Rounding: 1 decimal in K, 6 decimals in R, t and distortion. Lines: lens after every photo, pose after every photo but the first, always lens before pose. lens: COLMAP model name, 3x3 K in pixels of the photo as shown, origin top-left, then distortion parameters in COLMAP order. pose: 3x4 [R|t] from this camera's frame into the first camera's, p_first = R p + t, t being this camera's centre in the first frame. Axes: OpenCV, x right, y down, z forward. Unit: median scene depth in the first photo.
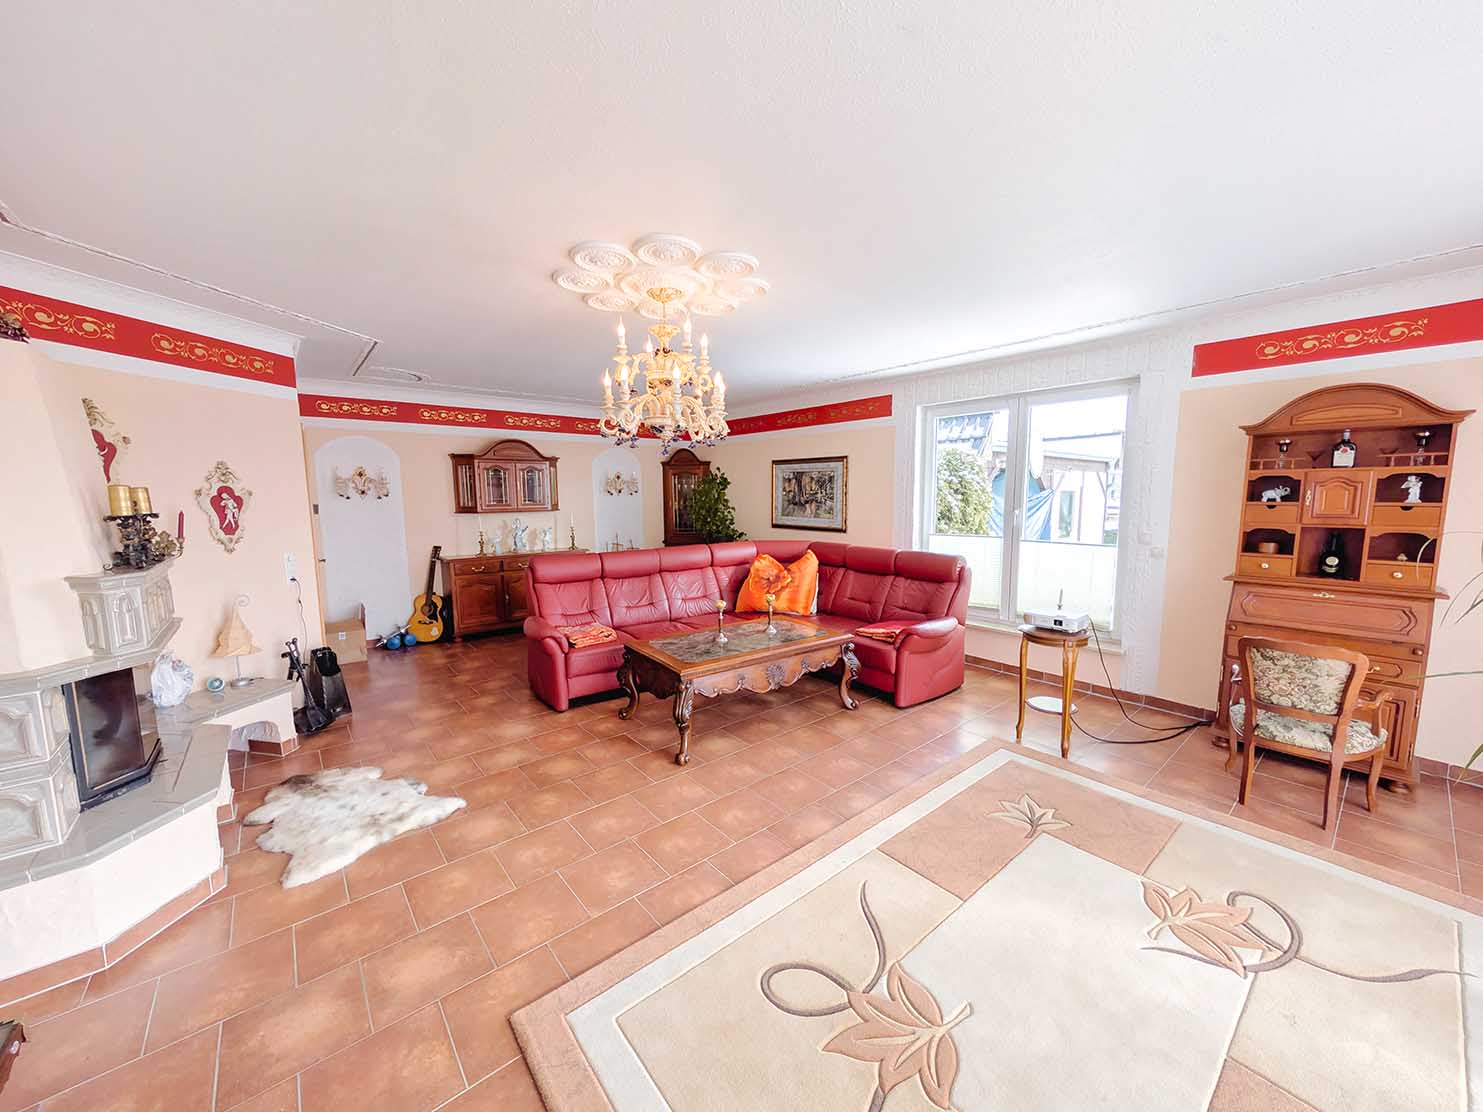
lens RADIAL K [[562.0, 0, 740.5], [0, 562.0, 561.3], [0, 0, 1]] dist [0.000973, 0.000268]
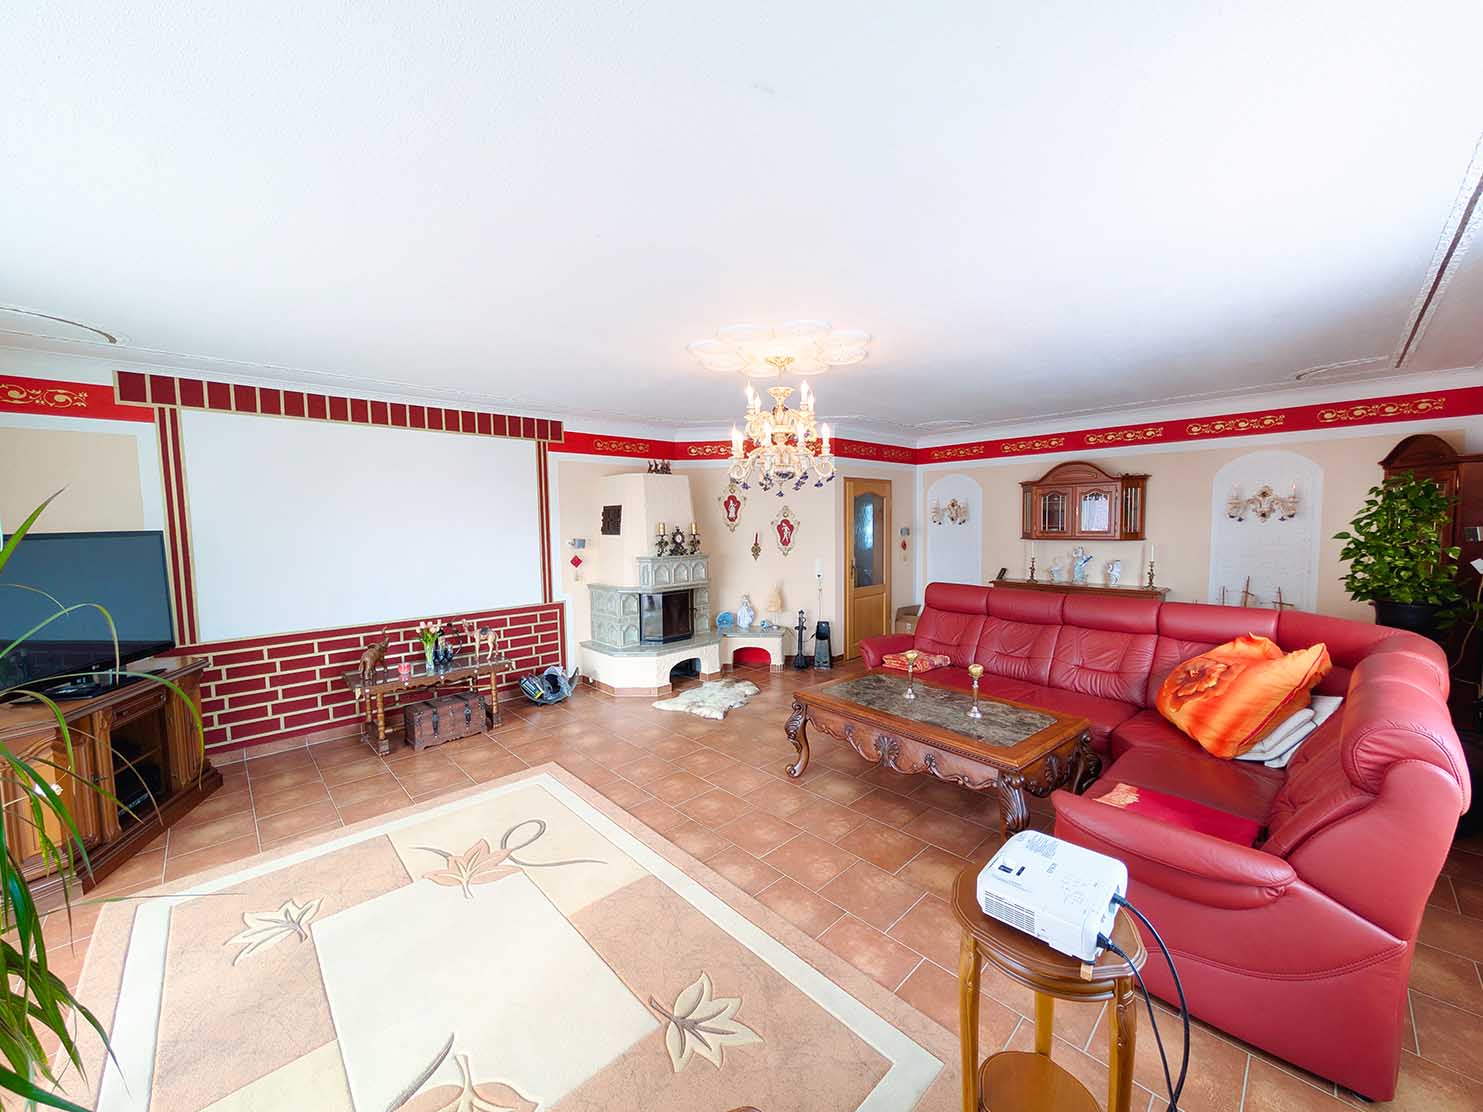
lens RADIAL K [[562.0, 0, 740.5], [0, 562.0, 561.3], [0, 0, 1]] dist [0.000973, 0.000268]
pose [[0.061466, 0.078538, -0.995014, 0.876858], [-0.105665, 0.991809, 0.071758, -0.111370], [0.992500, 0.100727, 0.069261, 0.727666]]
